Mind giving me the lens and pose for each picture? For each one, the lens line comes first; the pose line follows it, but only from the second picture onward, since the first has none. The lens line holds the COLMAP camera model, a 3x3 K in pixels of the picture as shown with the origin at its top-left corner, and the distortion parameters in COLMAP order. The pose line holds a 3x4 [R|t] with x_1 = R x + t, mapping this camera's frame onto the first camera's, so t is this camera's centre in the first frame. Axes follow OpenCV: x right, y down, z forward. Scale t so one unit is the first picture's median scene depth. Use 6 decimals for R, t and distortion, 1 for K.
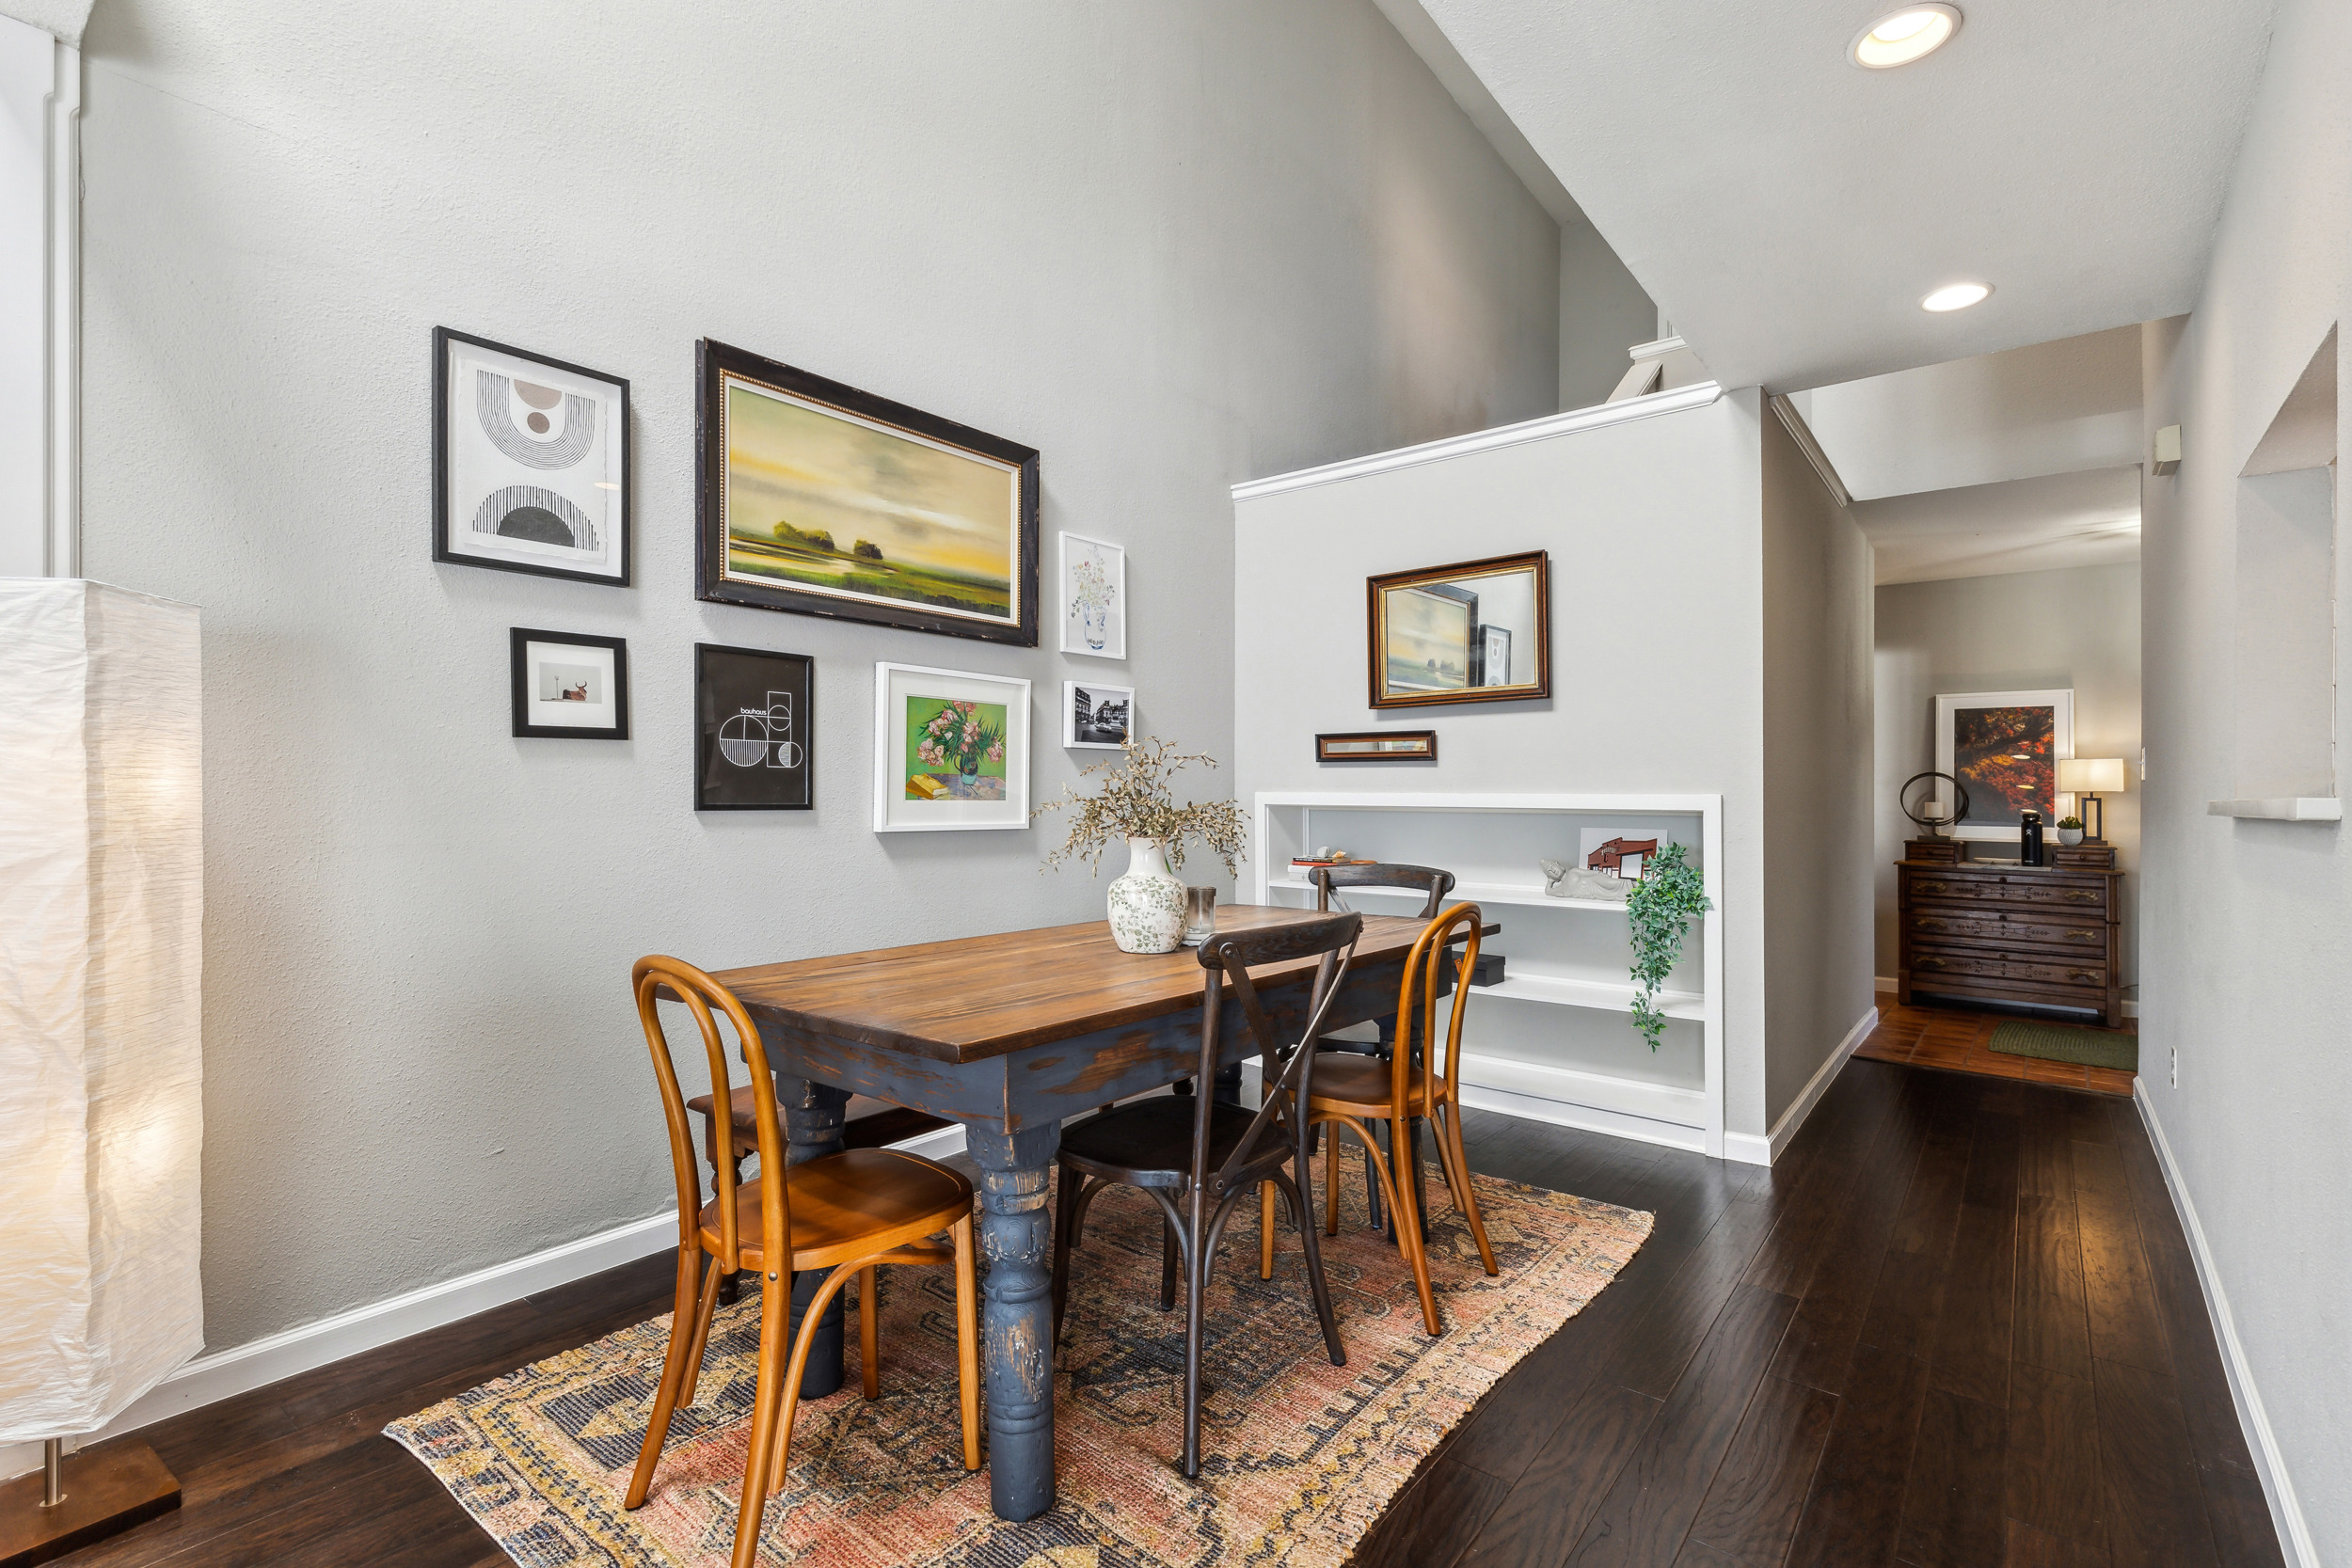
lens RADIAL K [[1079.8, 0, 1172.7], [0, 1079.8, 781.7], [0, 0, 1]] dist [0.008023, -0.000186]
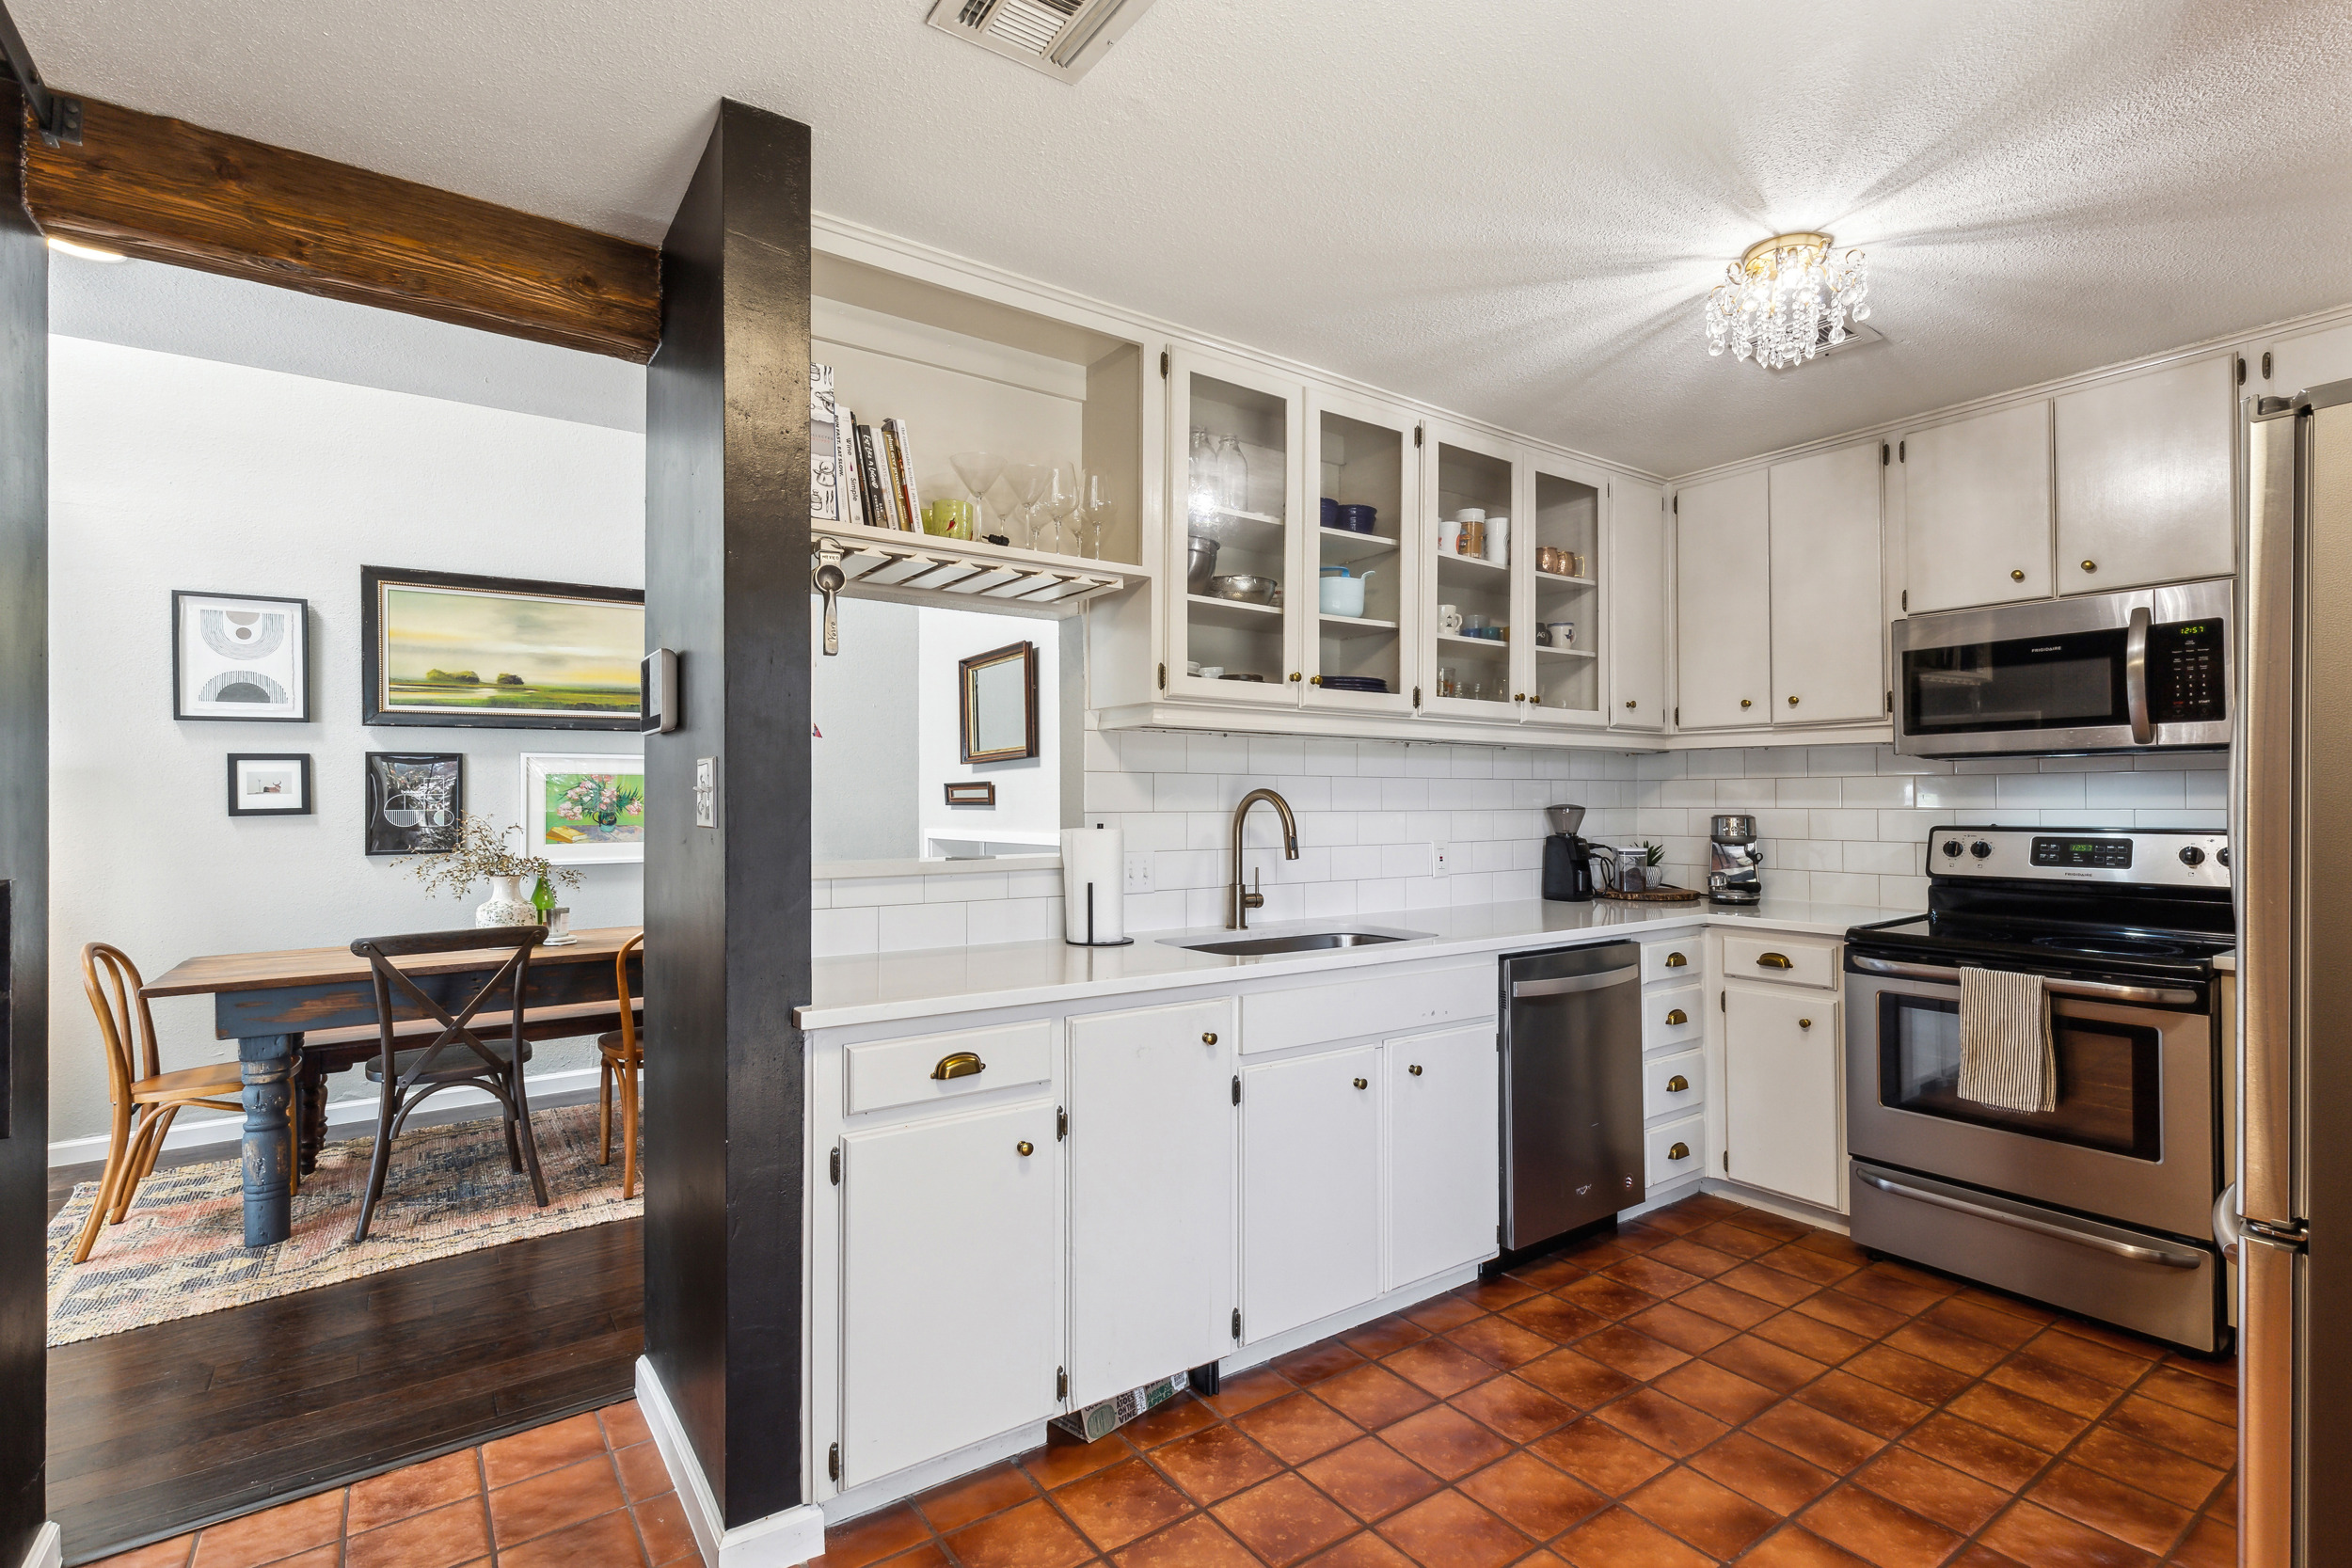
lens RADIAL K [[1079.8, 0, 1176.4], [0, 1079.8, 782.3], [0, 0, 1]] dist [0.008023, -0.000186]
pose [[0.960654, -0.020012, -0.277027, 1.173513], [0.018349, 0.999795, -0.008592, -0.046381], [0.277143, 0.003171, 0.960824, -0.222472]]
